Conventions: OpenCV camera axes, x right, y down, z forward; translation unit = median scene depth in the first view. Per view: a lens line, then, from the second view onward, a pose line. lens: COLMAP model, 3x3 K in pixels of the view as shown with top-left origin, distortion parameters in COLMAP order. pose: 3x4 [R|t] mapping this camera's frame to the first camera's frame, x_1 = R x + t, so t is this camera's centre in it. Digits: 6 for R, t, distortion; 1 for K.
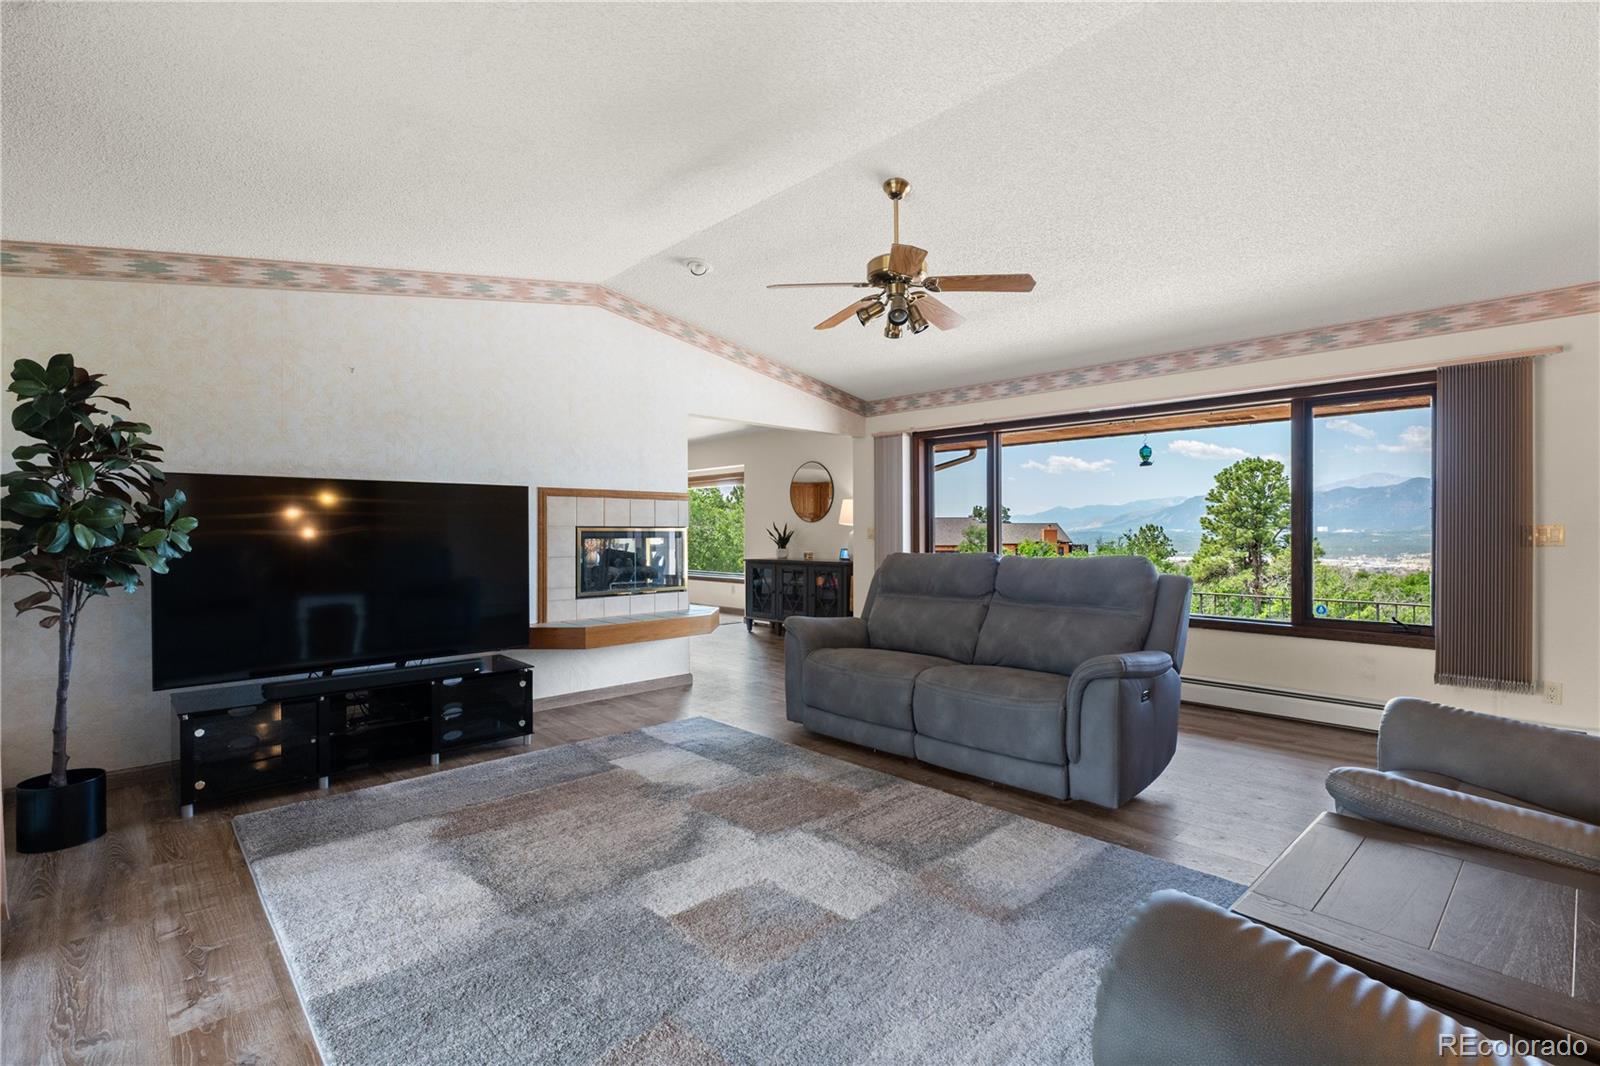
lens RADIAL K [[723.8, 0, 800.0], [0, 723.8, 533.0], [0, 0, 1]] dist [-0.000044, 0.000057]
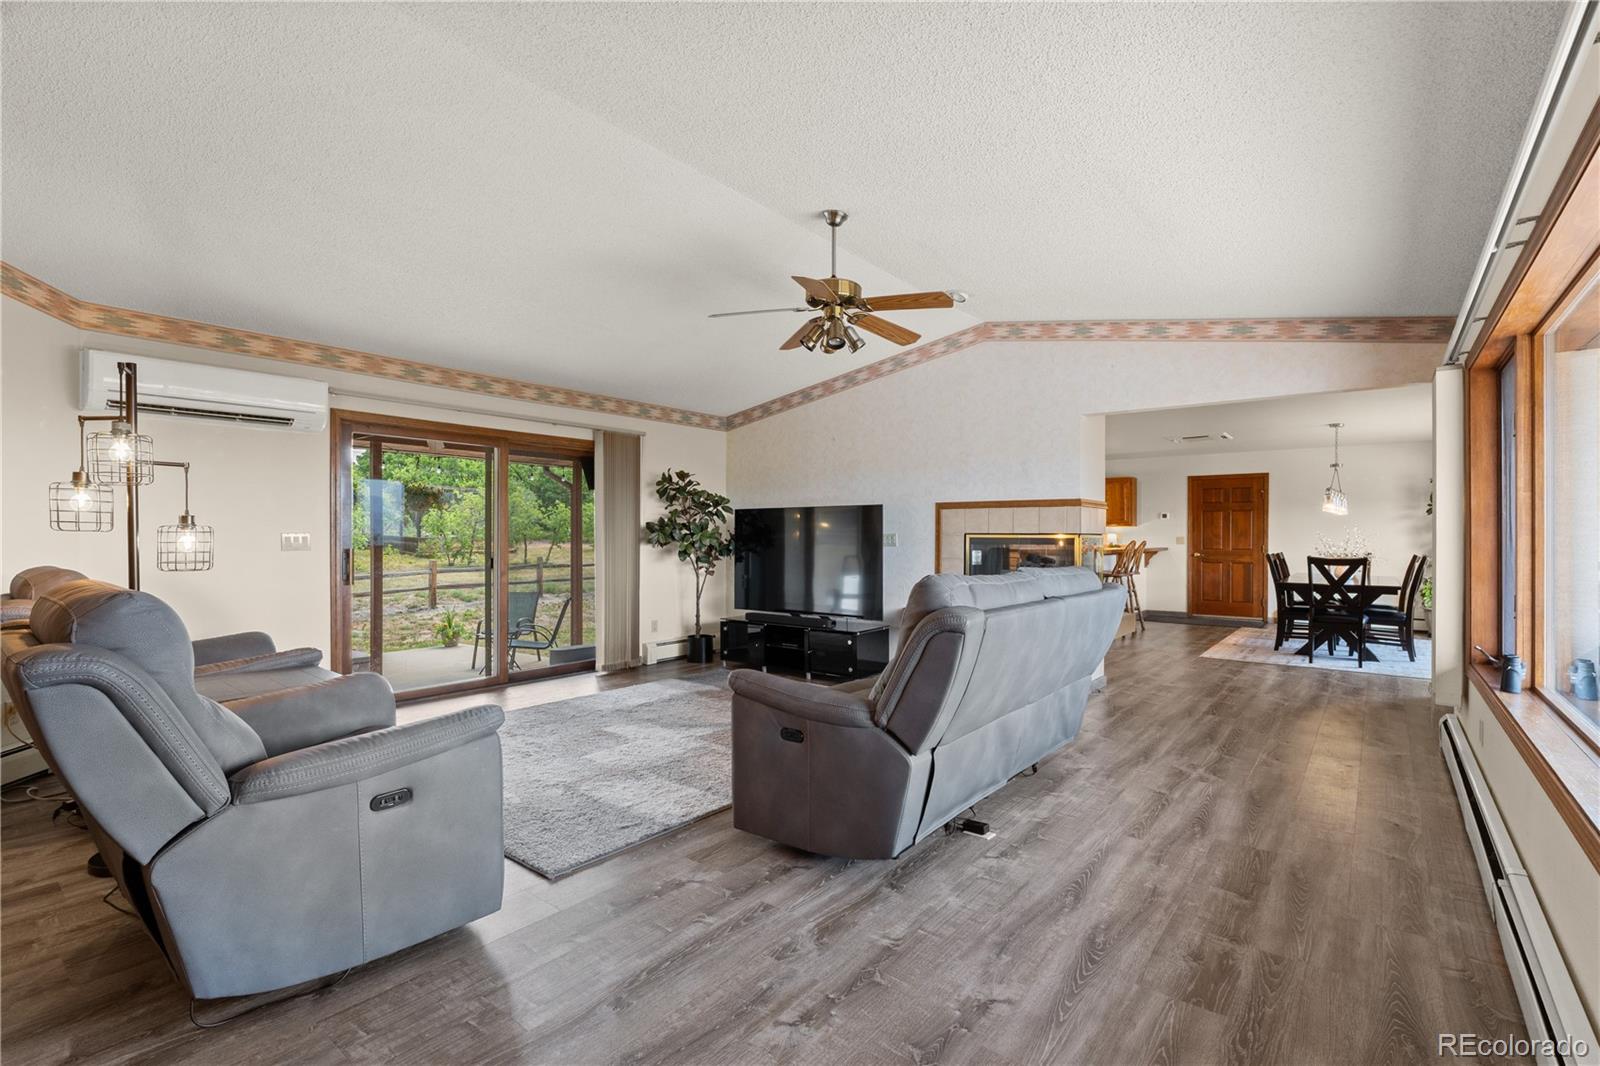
lens RADIAL K [[715.4, 0, 800.0], [0, 715.4, 533.0], [0, 0, 1]] dist [-0.049278, -0.000002]
pose [[0.135628, -0.004463, -0.990750, 1.420862], [-0.009052, 0.999943, -0.005743, -0.000583], [0.990718, 0.009748, 0.135580, 0.988992]]
